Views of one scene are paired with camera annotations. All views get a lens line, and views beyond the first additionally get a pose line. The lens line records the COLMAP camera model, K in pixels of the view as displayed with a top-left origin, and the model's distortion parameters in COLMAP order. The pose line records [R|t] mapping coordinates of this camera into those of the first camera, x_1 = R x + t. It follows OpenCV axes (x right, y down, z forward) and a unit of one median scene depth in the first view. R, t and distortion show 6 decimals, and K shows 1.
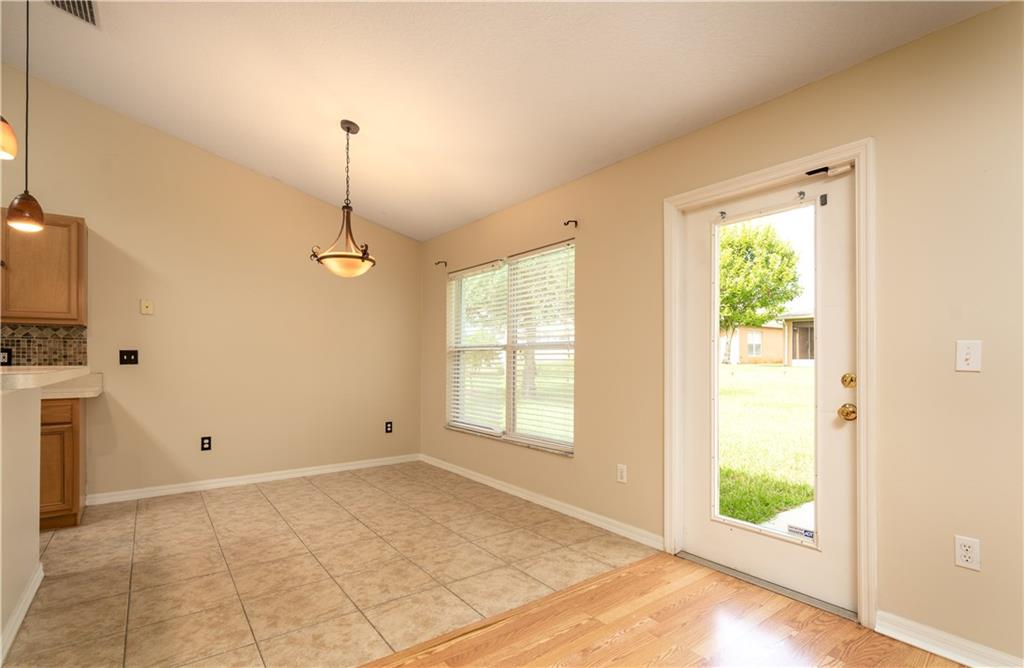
lens RADIAL K [[487.0, 0, 519.4], [0, 487.0, 357.5], [0, 0, 1]] dist [0.001133, 0.000890]
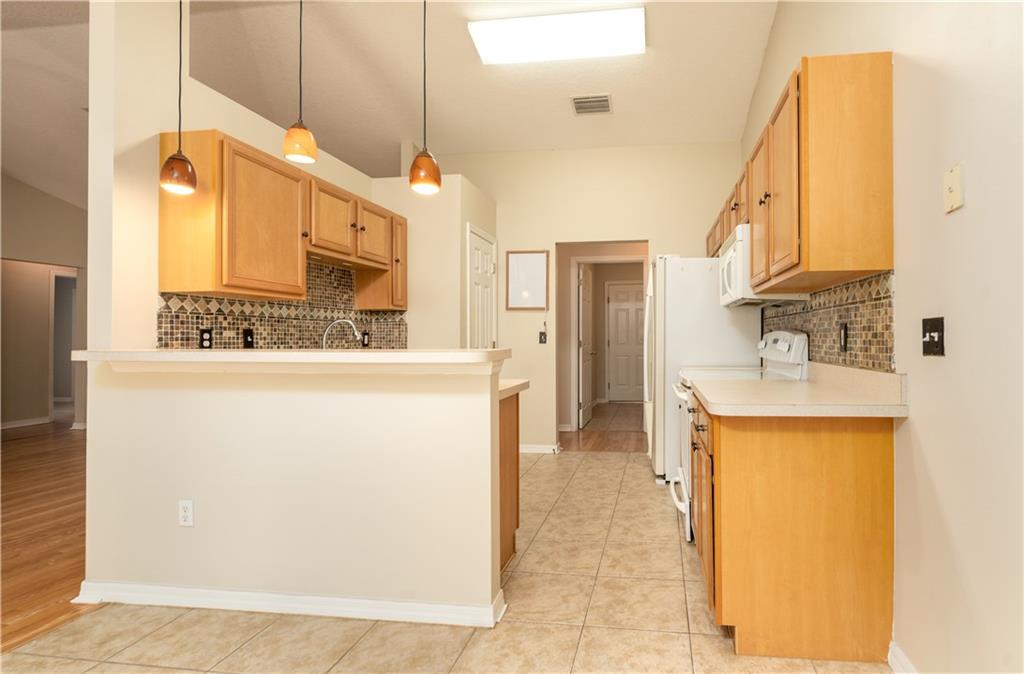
lens RADIAL K [[496.5, 0, 596.0], [0, 496.5, 331.3], [0, 0, 1]] dist [-0.000564, -0.000384]
pose [[-0.697805, -0.006864, -0.716255, -0.402302], [0.003085, 0.999916, -0.012587, -0.000903], [0.716281, -0.010993, -0.697726, 1.258372]]
